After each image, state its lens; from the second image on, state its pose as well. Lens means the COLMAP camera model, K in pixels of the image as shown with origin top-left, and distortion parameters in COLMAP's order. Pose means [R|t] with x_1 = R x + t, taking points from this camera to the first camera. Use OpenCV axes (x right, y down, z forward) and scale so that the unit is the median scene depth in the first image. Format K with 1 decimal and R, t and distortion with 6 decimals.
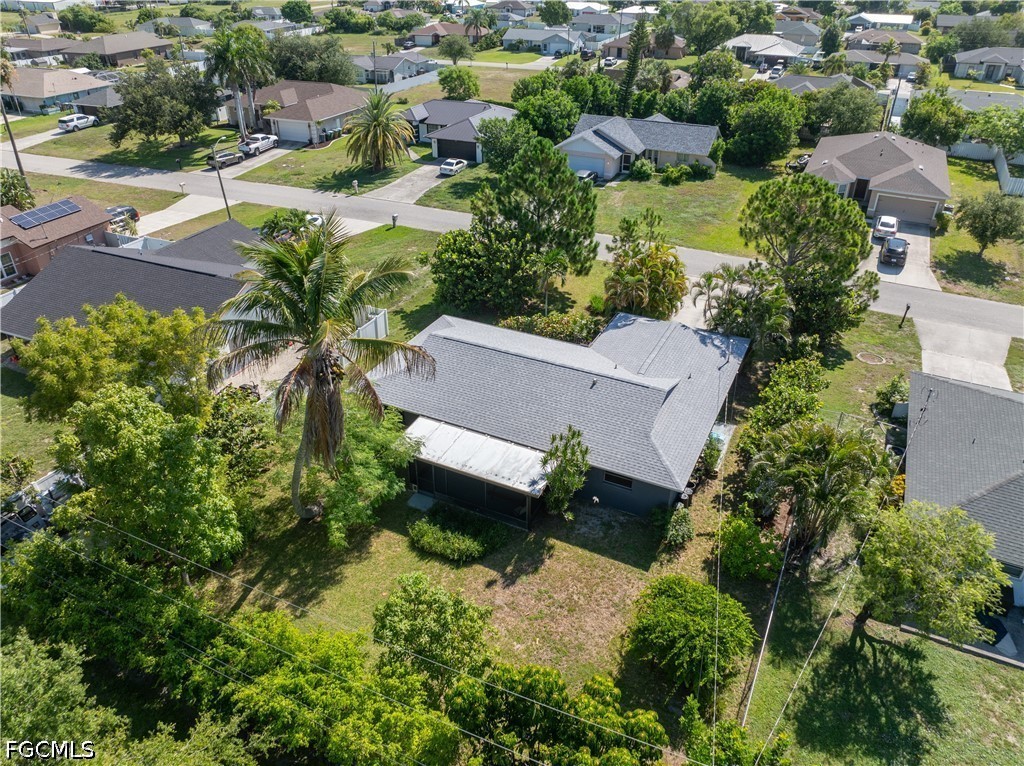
lens RADIAL K [[718.9, 0, 516.2], [0, 718.9, 385.5], [0, 0, 1]] dist [-0.060245, 0.025349]
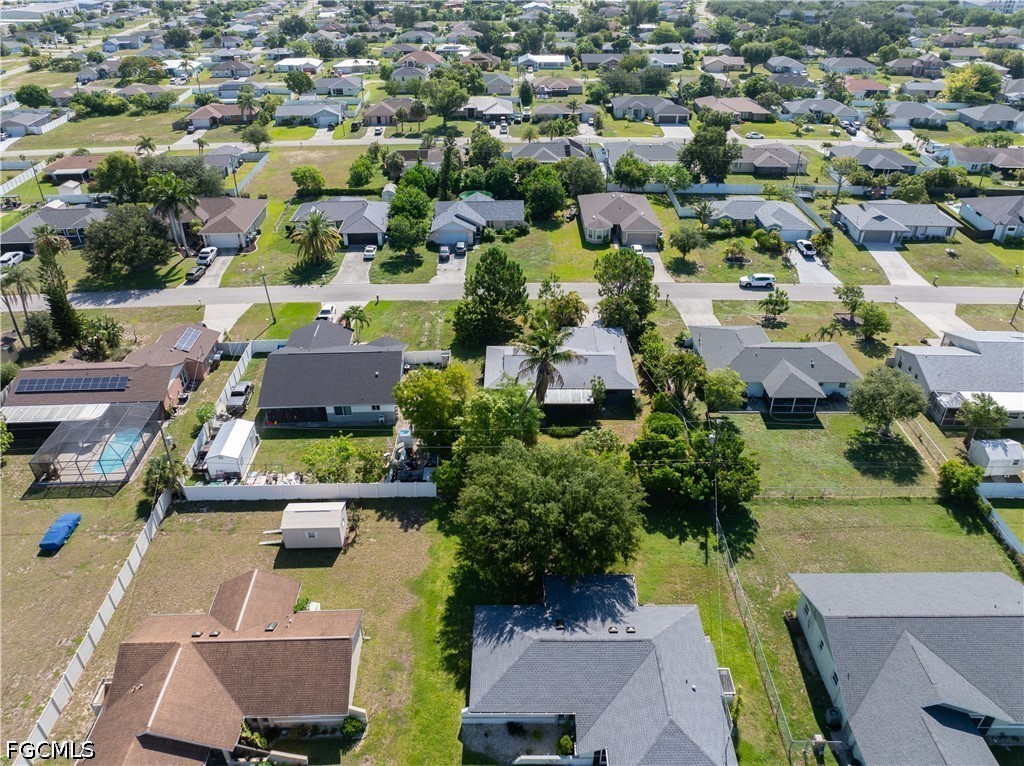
lens RADIAL K [[718.9, 0, 513.2], [0, 718.9, 383.7], [0, 0, 1]] dist [-0.060245, 0.025349]
pose [[0.897566, -0.237317, 0.371559, -0.607023], [0.234725, 0.970620, 0.052921, -0.063913], [-0.373202, 0.039714, 0.926900, -0.678382]]
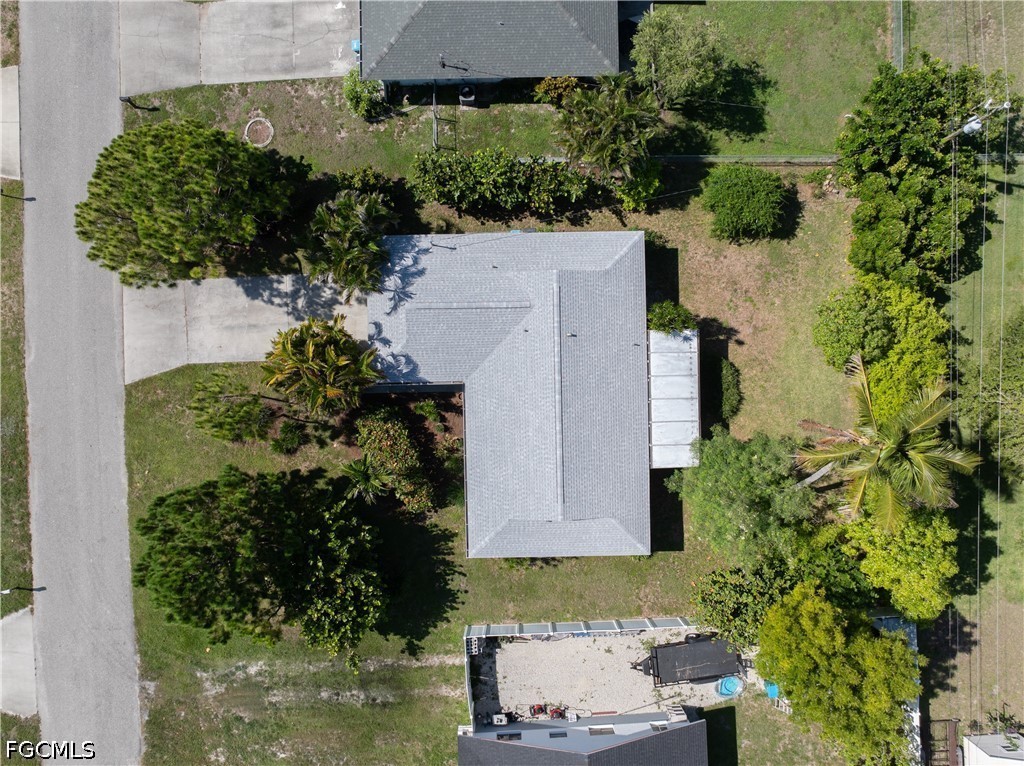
lens RADIAL K [[718.9, 0, 512.5], [0, 718.9, 380.6], [0, 0, 1]] dist [-0.060245, 0.025349]
pose [[-0.457388, -0.889252, -0.005197, 0.054997], [0.472296, -0.247870, 0.845870, -0.572816], [-0.753480, 0.384436, 0.533363, 0.301111]]
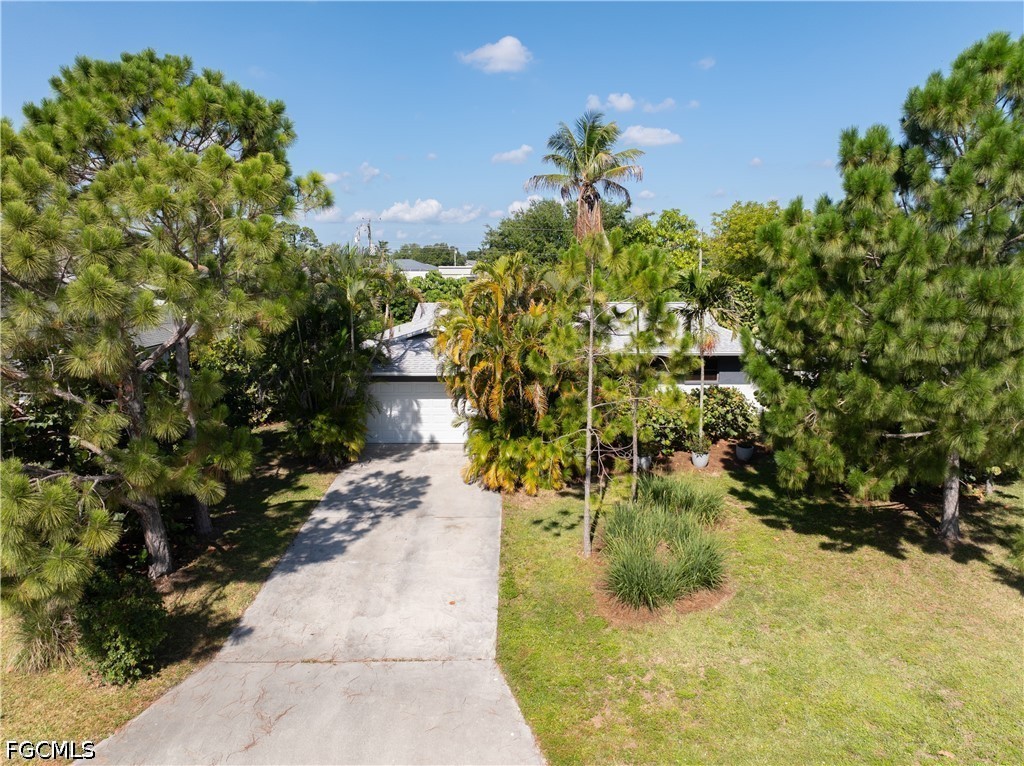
lens RADIAL K [[718.9, 0, 509.0], [0, 718.9, 382.7], [0, 0, 1]] dist [-0.060245, 0.025349]
pose [[-0.907394, 0.077473, -0.413080, 0.292753], [-0.218156, 0.753263, 0.620486, -0.312940], [0.359228, 0.653141, -0.666605, 1.009123]]
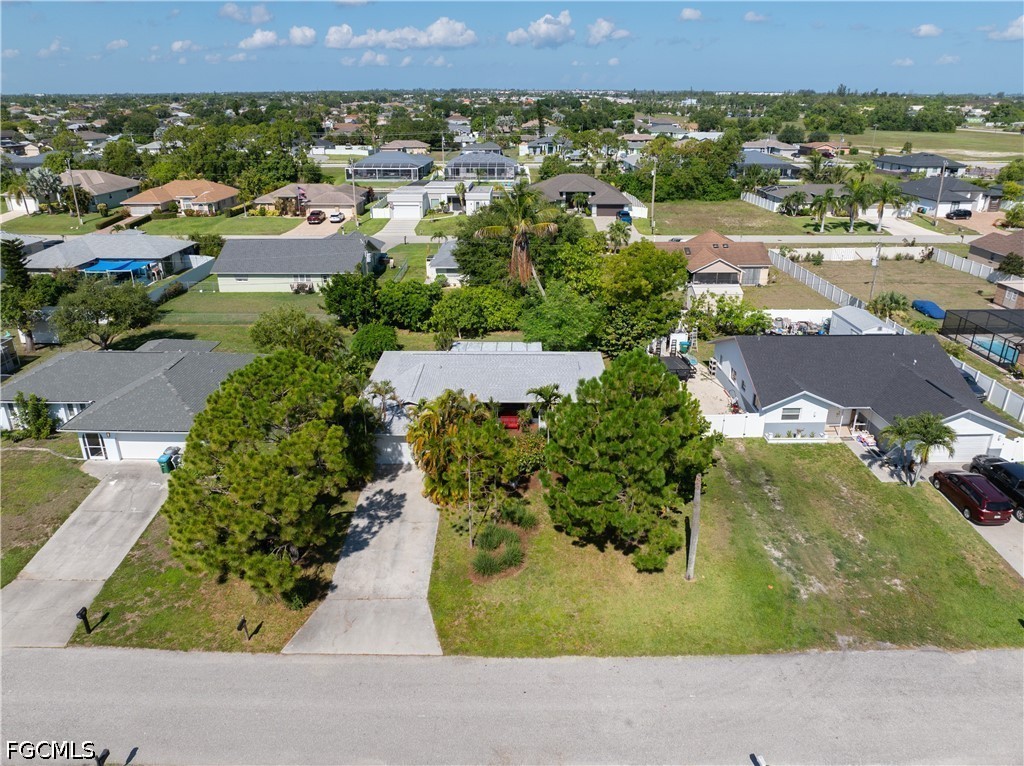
lens RADIAL K [[718.9, 0, 510.5], [0, 718.9, 386.6], [0, 0, 1]] dist [-0.060245, 0.025349]
pose [[-0.904787, 0.167375, -0.391594, 0.355611], [-0.222876, 0.597441, 0.770319, -0.697060], [0.362886, 0.784251, -0.503253, 1.106439]]
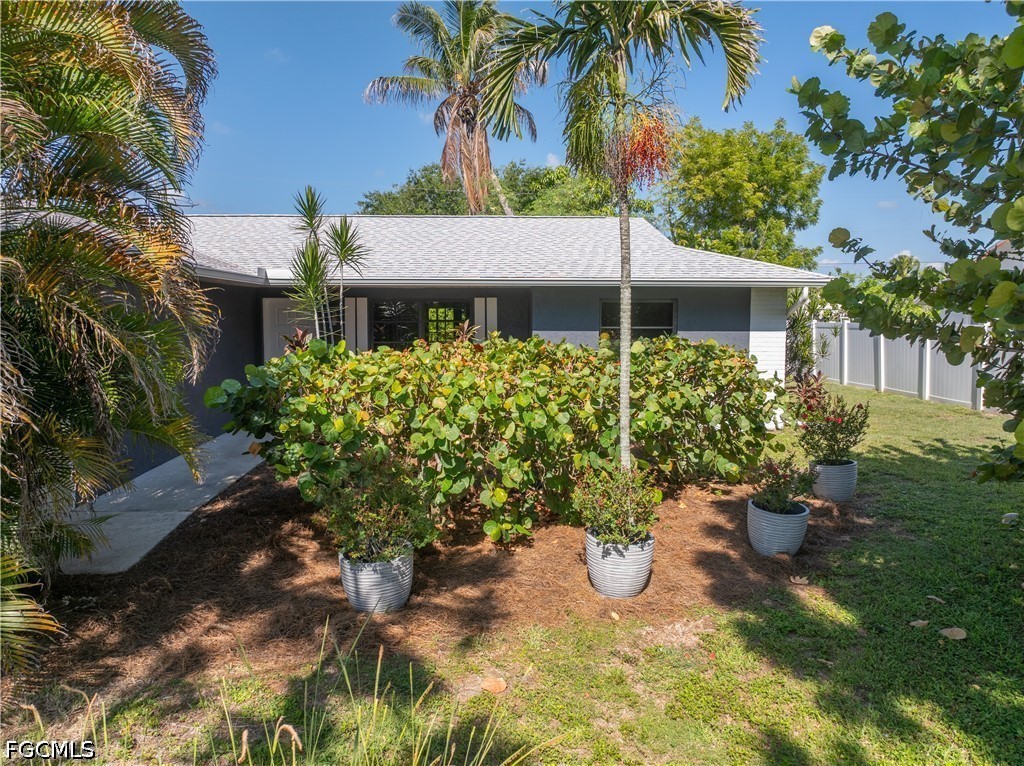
lens RADIAL K [[718.9, 0, 516.5], [0, 718.9, 378.8], [0, 0, 1]] dist [-0.060245, 0.025349]
pose [[-0.872953, 0.044218, -0.485796, 0.105476], [-0.260249, 0.800095, 0.540481, -0.137810], [0.412581, 0.598242, -0.686937, 0.865154]]
